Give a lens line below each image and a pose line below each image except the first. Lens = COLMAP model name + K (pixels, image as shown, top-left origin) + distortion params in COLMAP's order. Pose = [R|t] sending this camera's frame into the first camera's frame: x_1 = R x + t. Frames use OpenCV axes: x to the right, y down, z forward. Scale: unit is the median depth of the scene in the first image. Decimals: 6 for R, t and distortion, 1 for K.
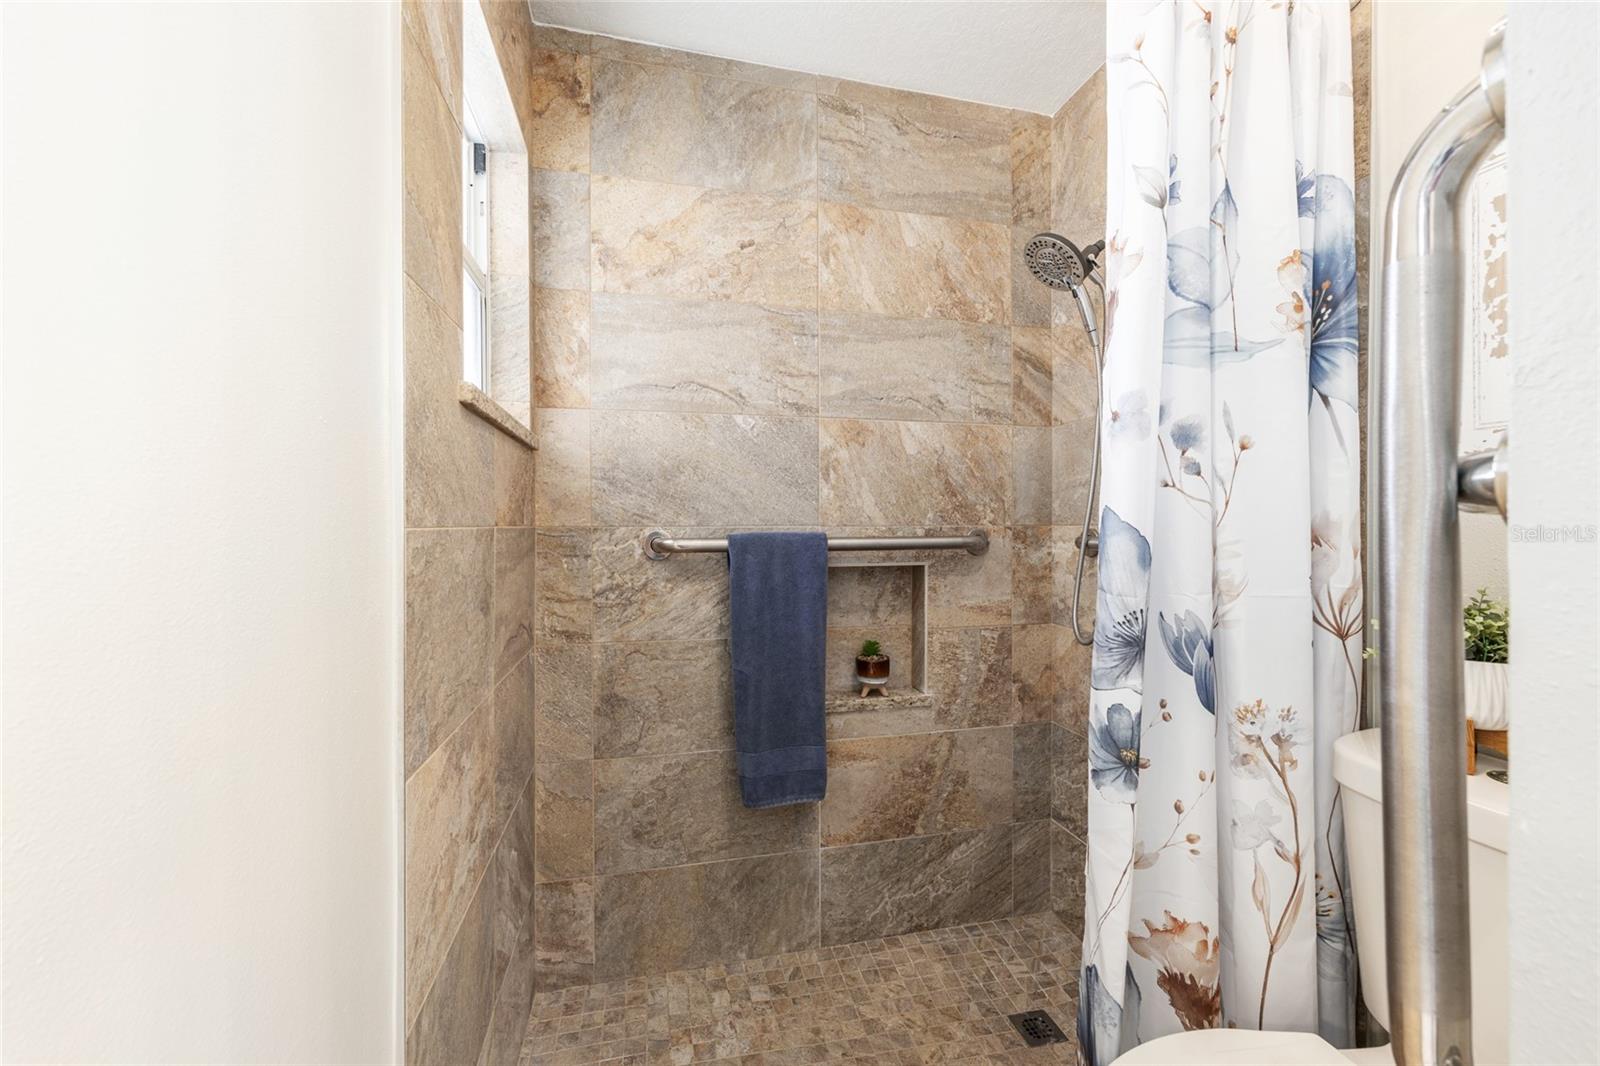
lens RADIAL K [[652.3, 0, 800.4], [0, 652.3, 530.2], [0, 0, 1]] dist [-0.001046, -0.000114]
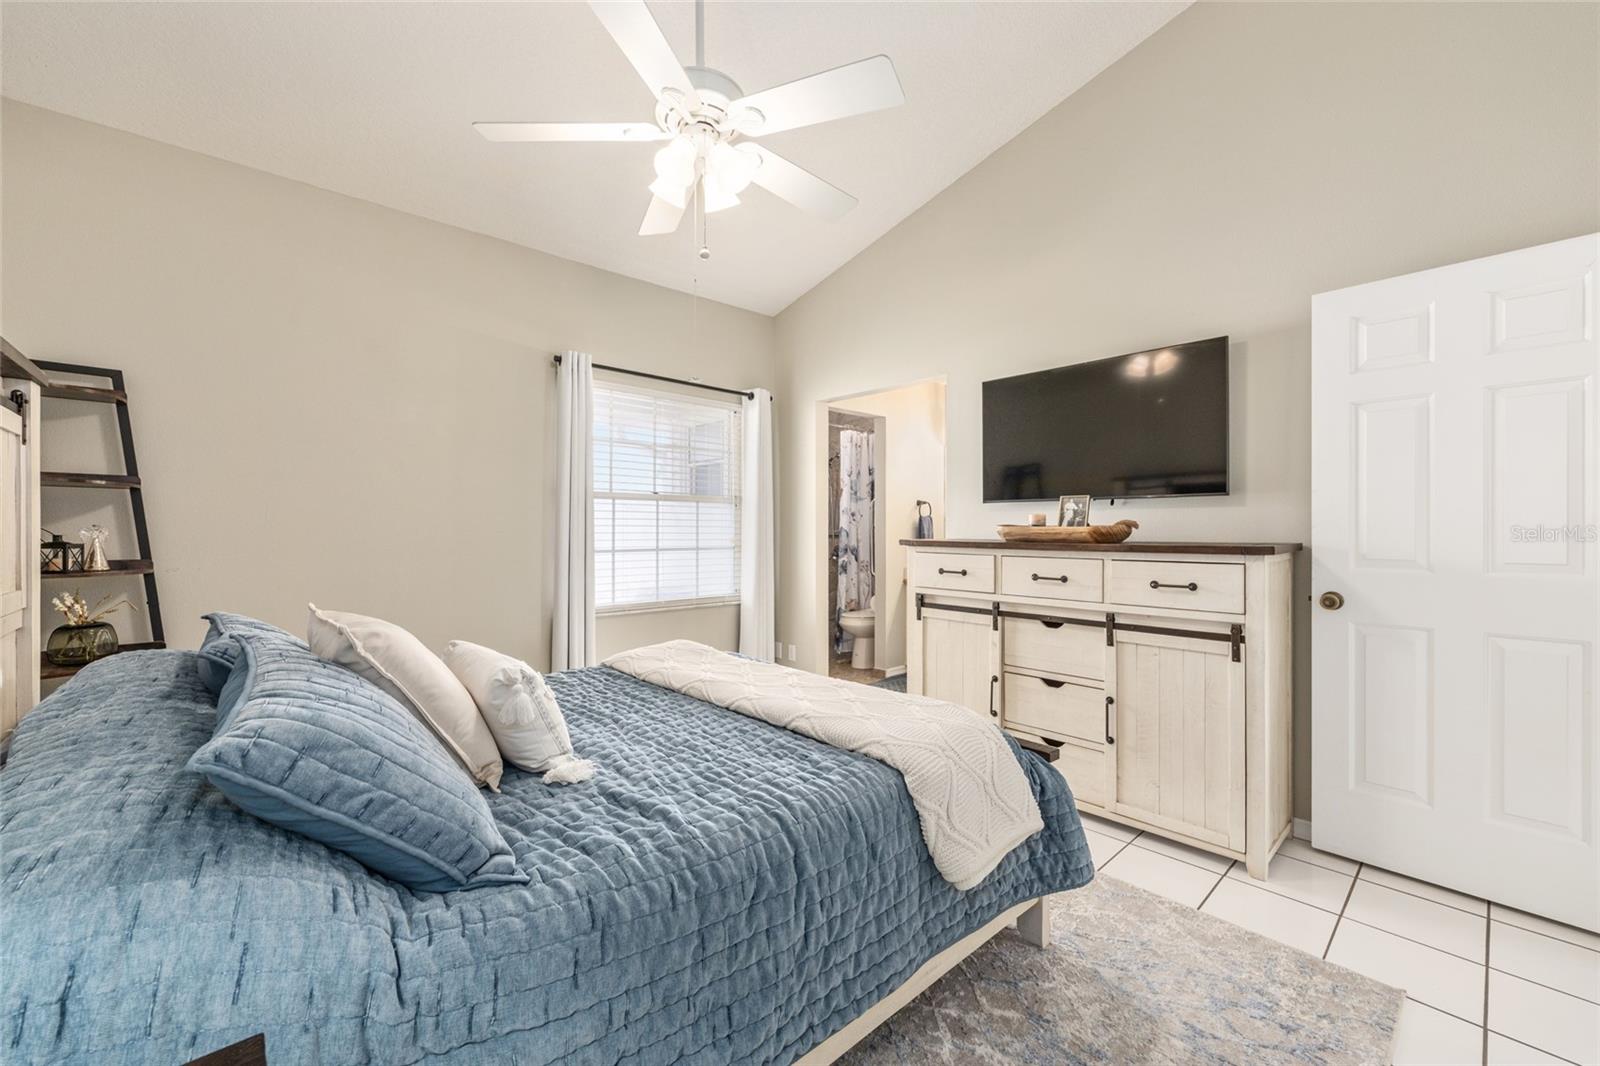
lens RADIAL K [[652.3, 0, 800.0], [0, 652.3, 527.9], [0, 0, 1]] dist [-0.001046, -0.000114]
pose [[0.876512, 0.000490, 0.481380, -2.619342], [-0.000150, 1.000000, -0.000746, -0.019640], [-0.481380, 0.000582, 0.876512, -3.861724]]
